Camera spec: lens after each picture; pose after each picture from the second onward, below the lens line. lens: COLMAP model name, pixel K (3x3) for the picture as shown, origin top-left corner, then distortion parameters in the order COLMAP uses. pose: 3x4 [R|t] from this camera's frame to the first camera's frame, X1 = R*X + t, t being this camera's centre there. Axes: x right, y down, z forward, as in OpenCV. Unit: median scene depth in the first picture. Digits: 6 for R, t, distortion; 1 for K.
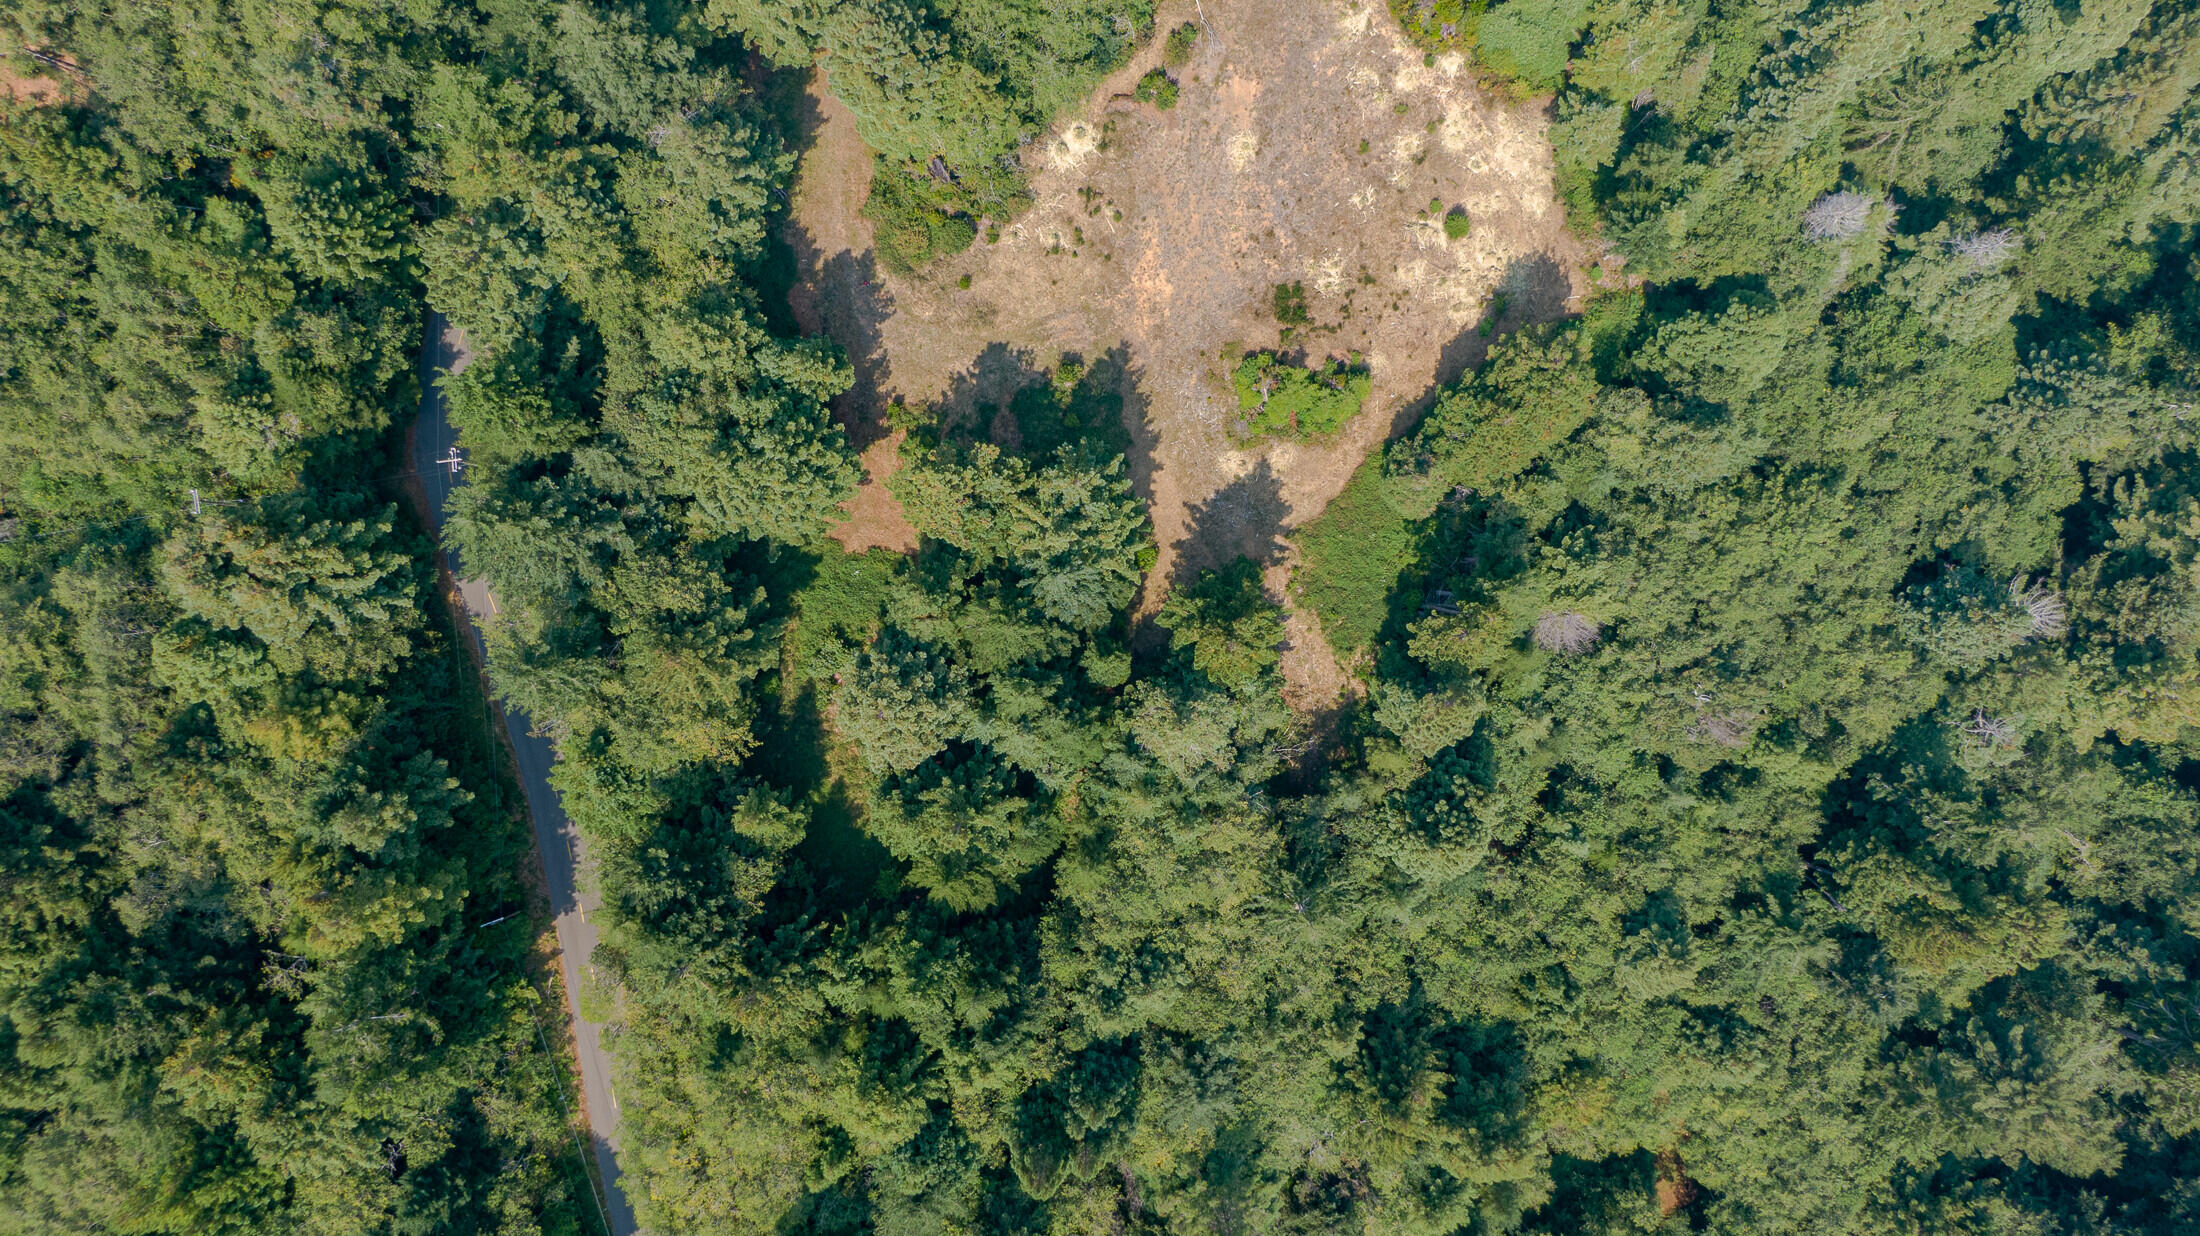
lens RADIAL K [[1590.9, 0, 1097.2], [0, 1590.9, 620.6], [0, 0, 1]] dist [0.037837, -0.053853]
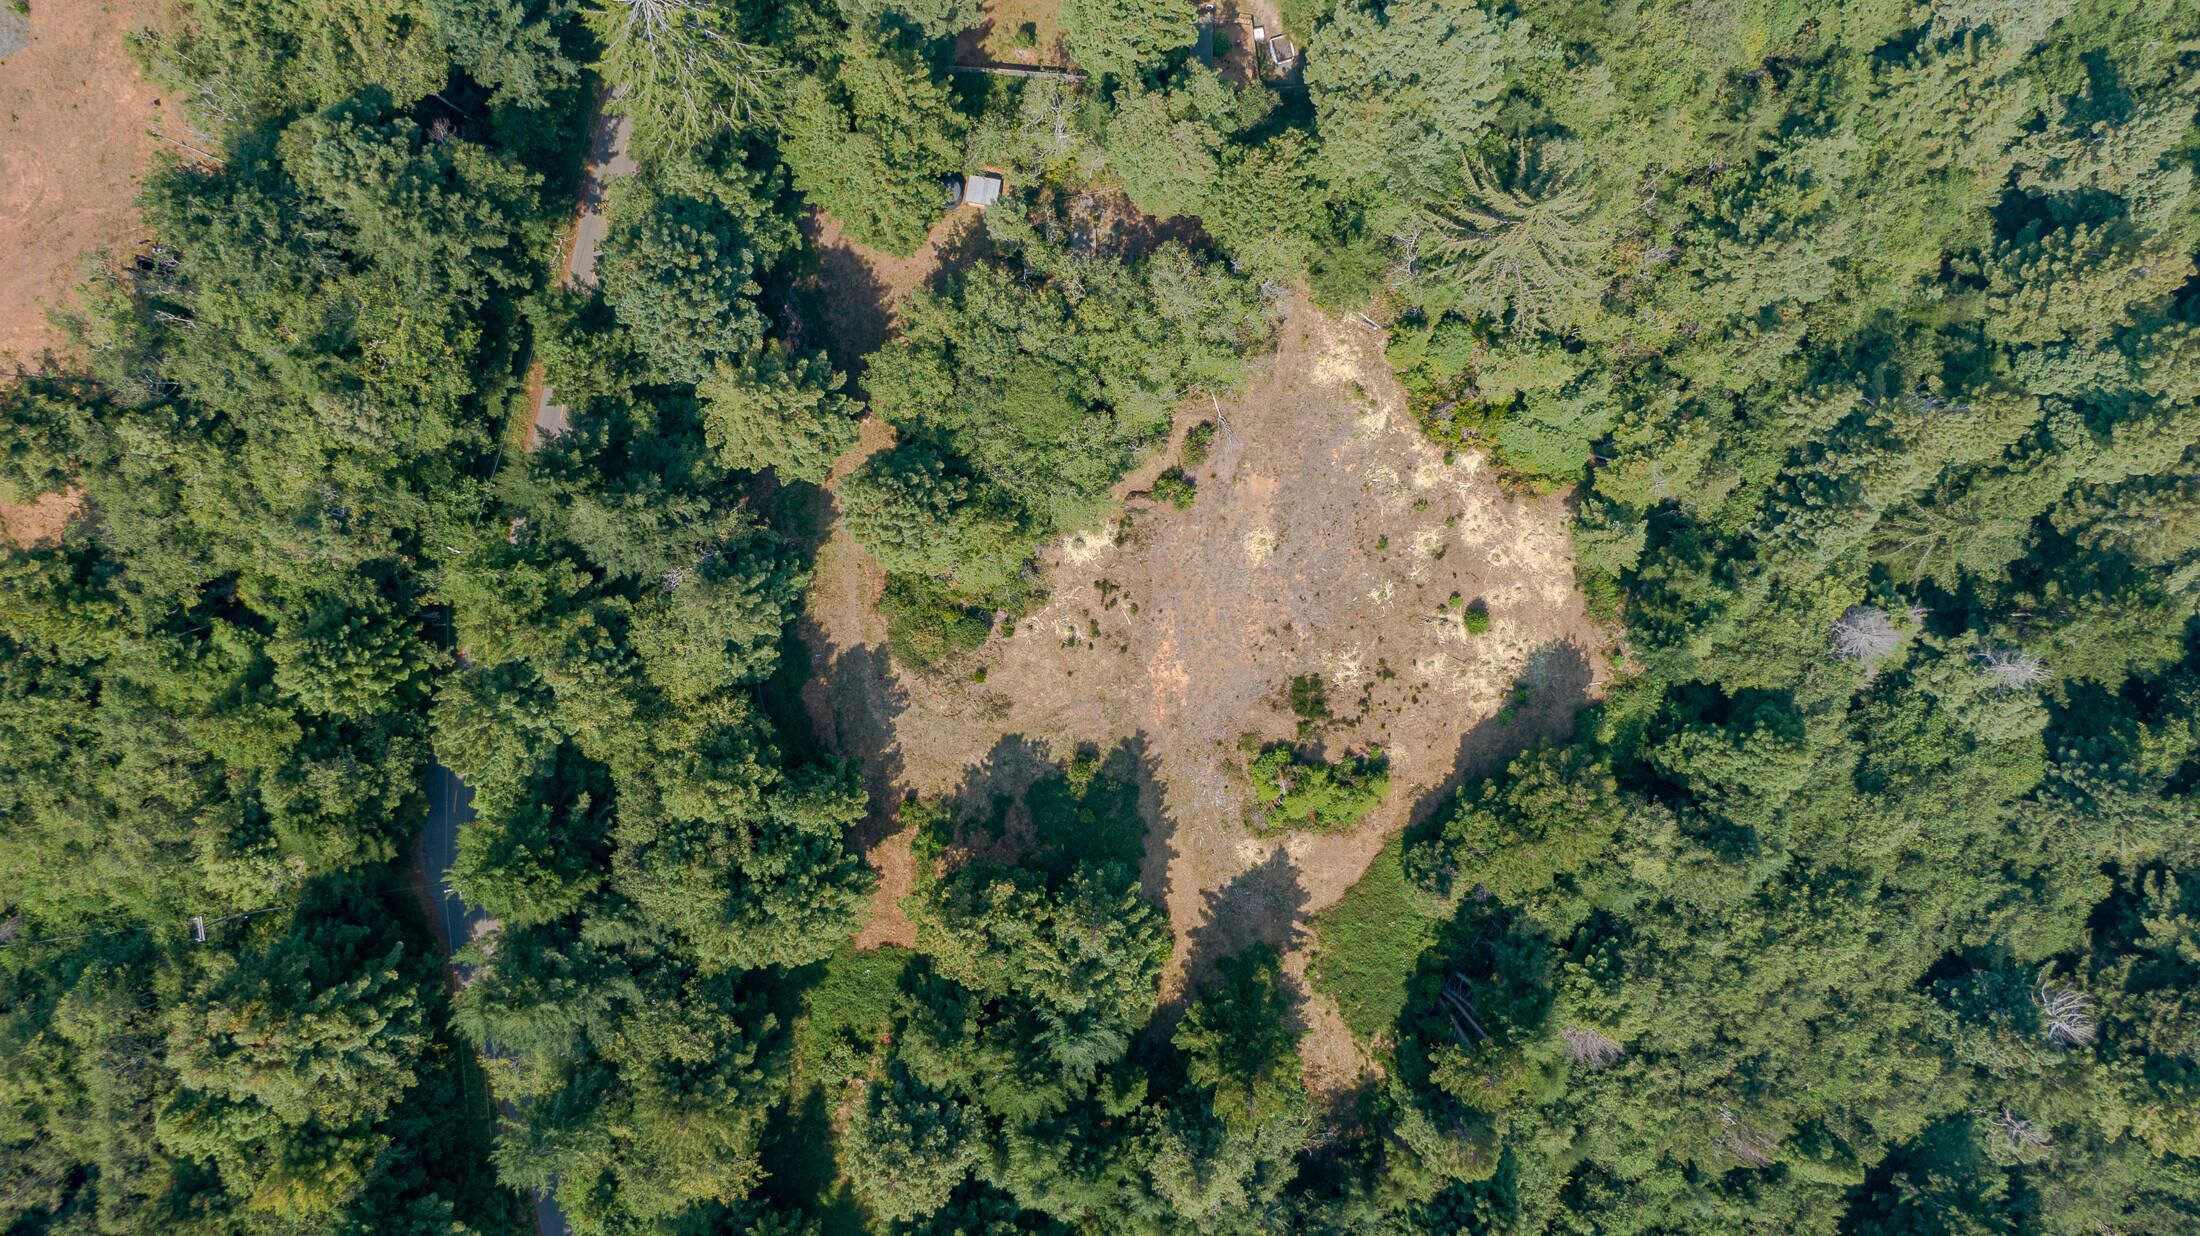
lens RADIAL K [[1590.9, 0, 1095.5], [0, 1590.9, 614.4], [0, 0, 1]] dist [0.037837, -0.053853]
pose [[0.999992, 0.003387, -0.002079, -0.009451], [-0.003403, 0.999966, -0.007445, -0.253532], [0.002054, 0.007453, 0.999970, 0.012952]]
